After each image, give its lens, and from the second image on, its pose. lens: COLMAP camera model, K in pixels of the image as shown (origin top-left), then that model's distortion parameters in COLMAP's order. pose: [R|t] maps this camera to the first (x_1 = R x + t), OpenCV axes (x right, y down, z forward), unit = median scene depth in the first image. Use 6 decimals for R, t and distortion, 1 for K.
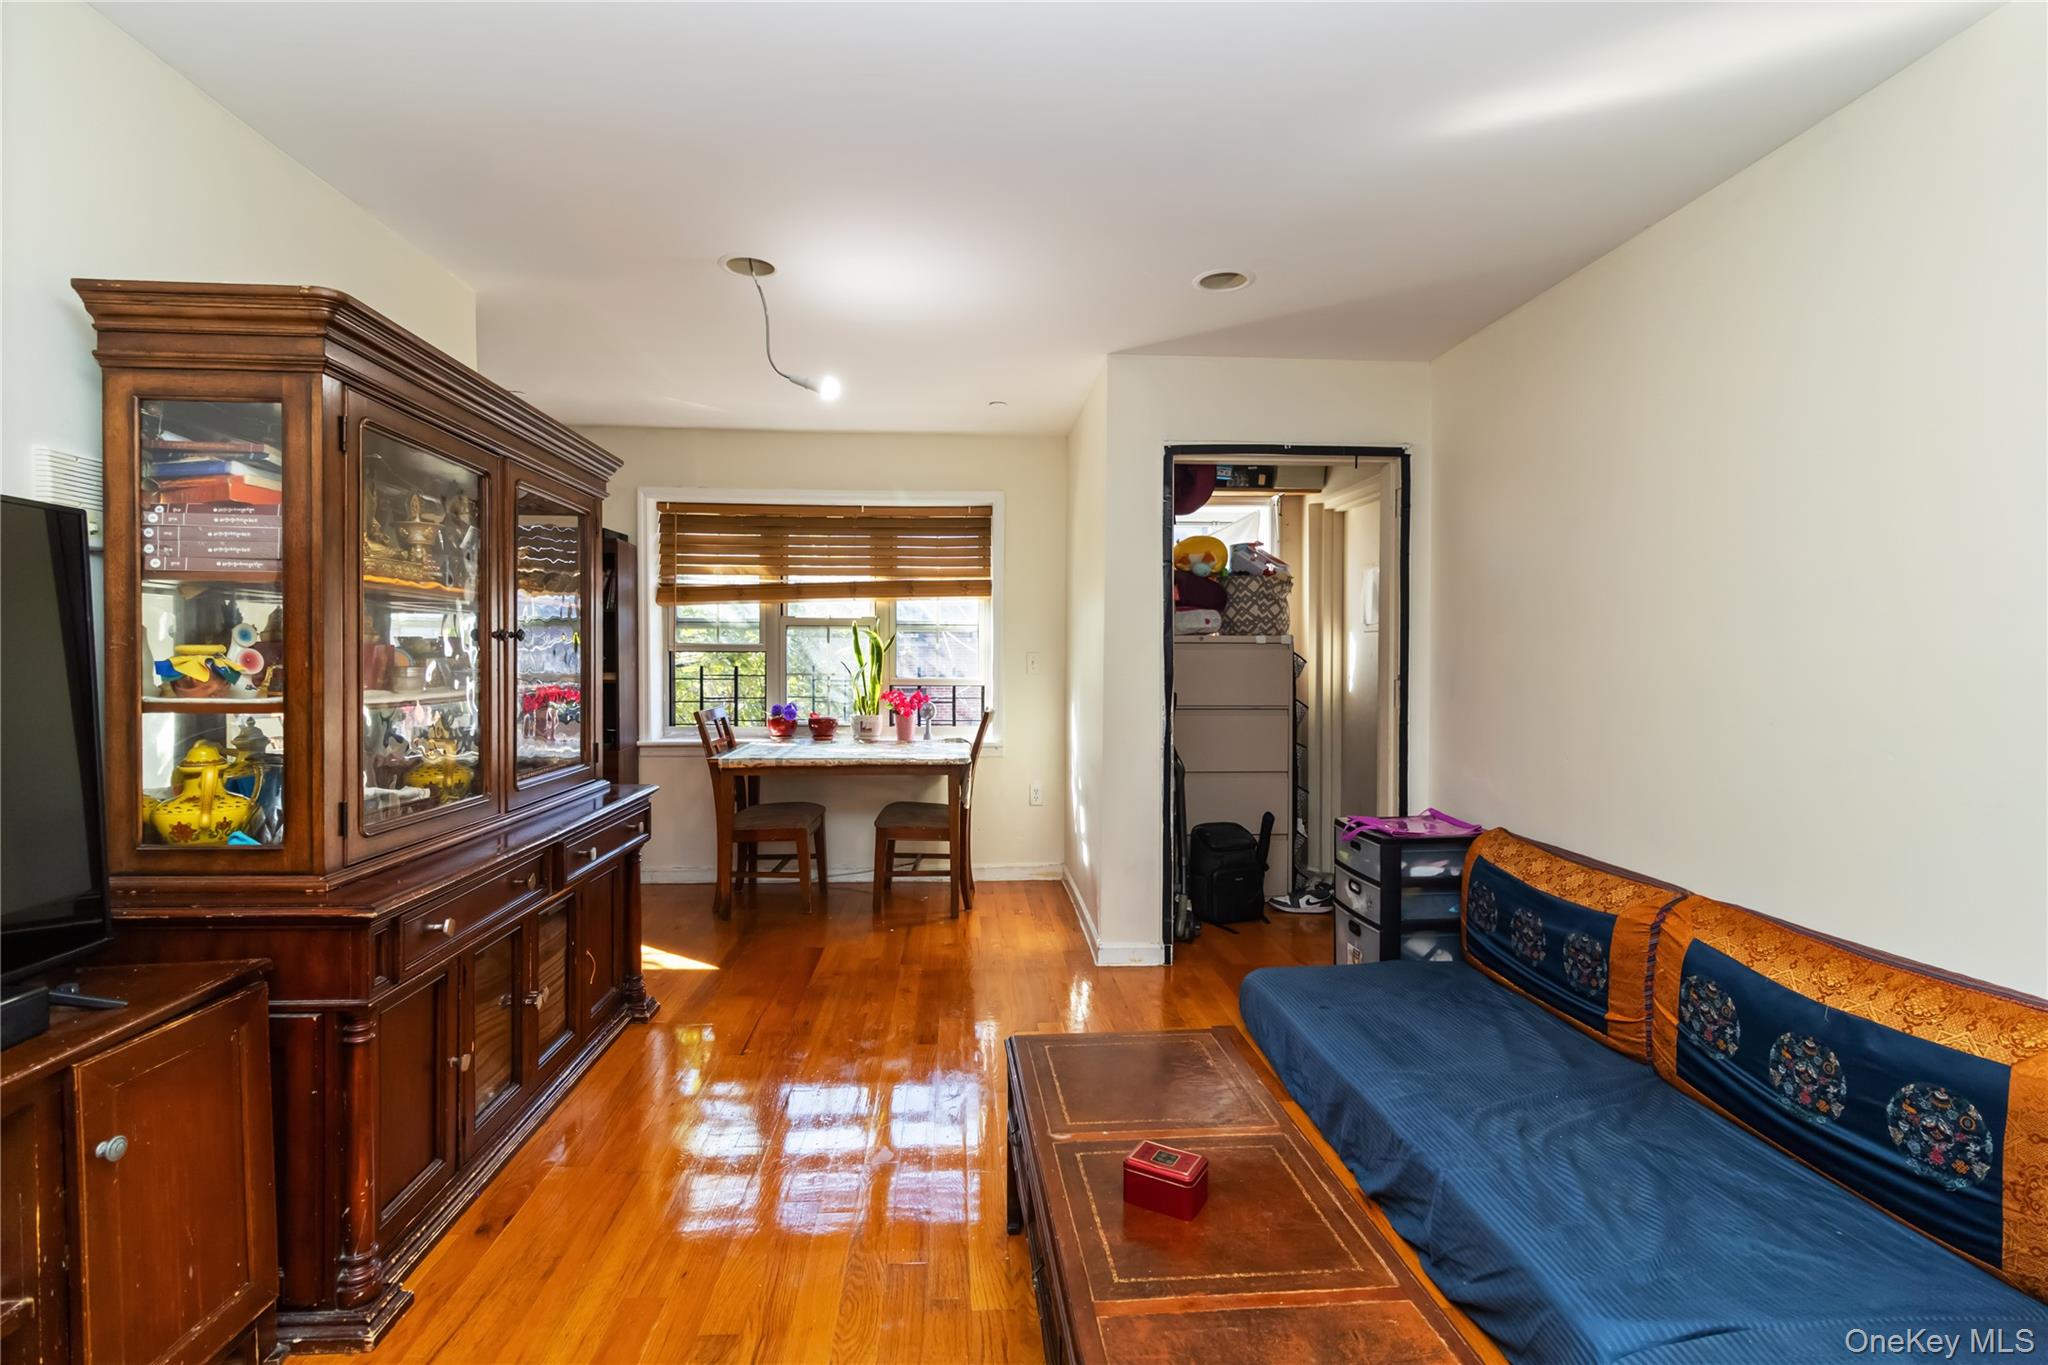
lens RADIAL K [[967.0, 0, 1006.7], [0, 967.0, 679.5], [0, 0, 1]] dist [-0.001524, -0.000901]
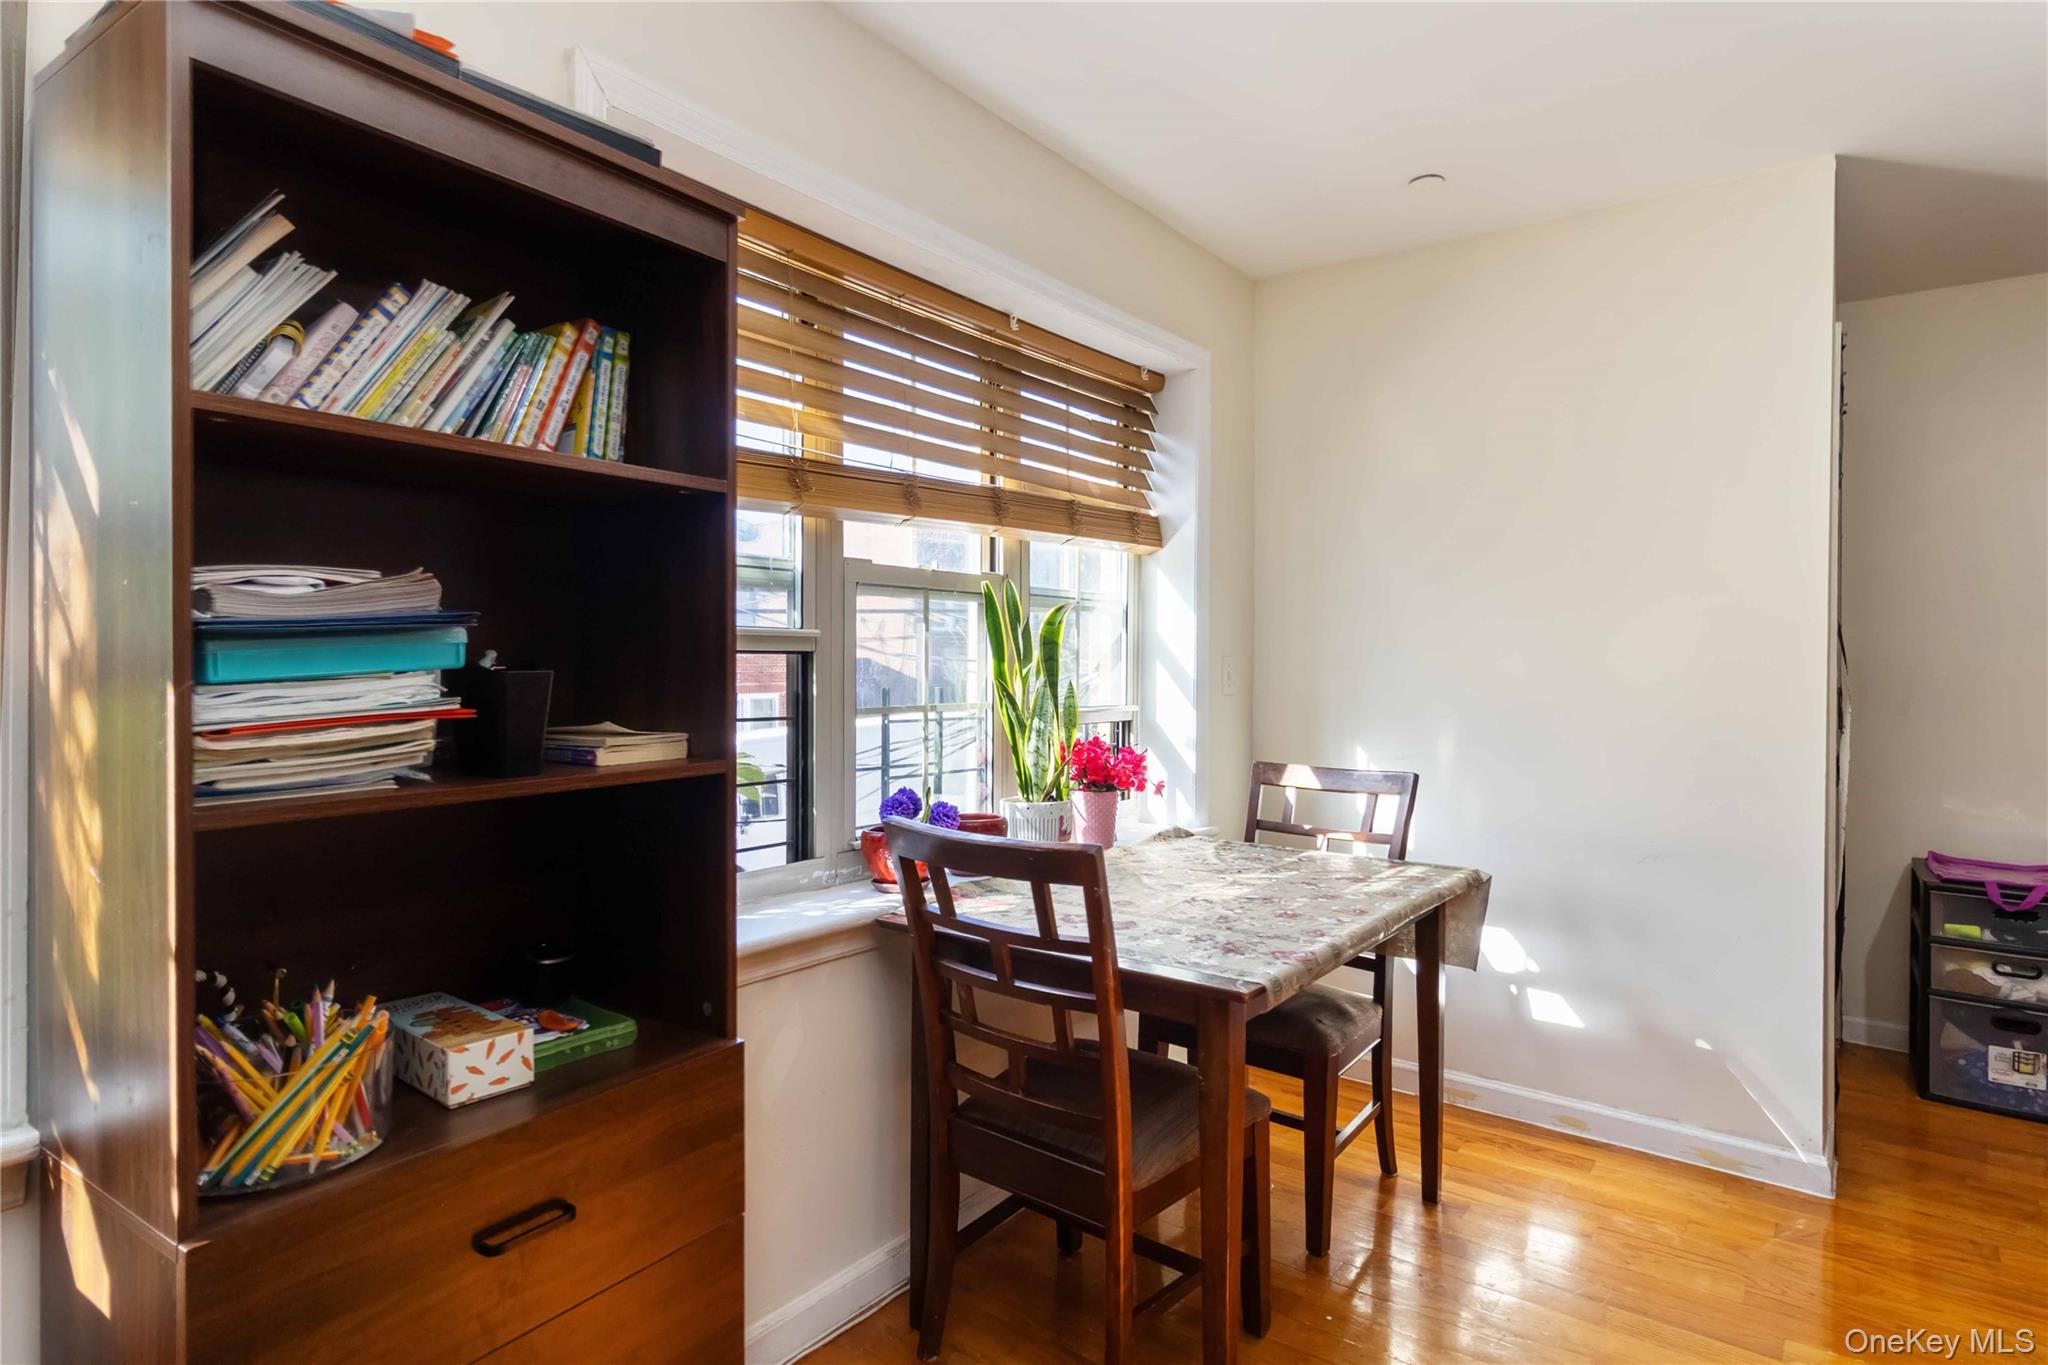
lens RADIAL K [[1093.7, 0, 1030.5], [0, 1093.7, 662.6], [0, 0, 1]] dist [-0.005242, -0.000581]
pose [[0.628506, -0.005573, 0.777785, -0.755812], [0.012948, 0.999911, -0.003299, -0.032307], [-0.777697, 0.012145, 0.628522, 1.019107]]
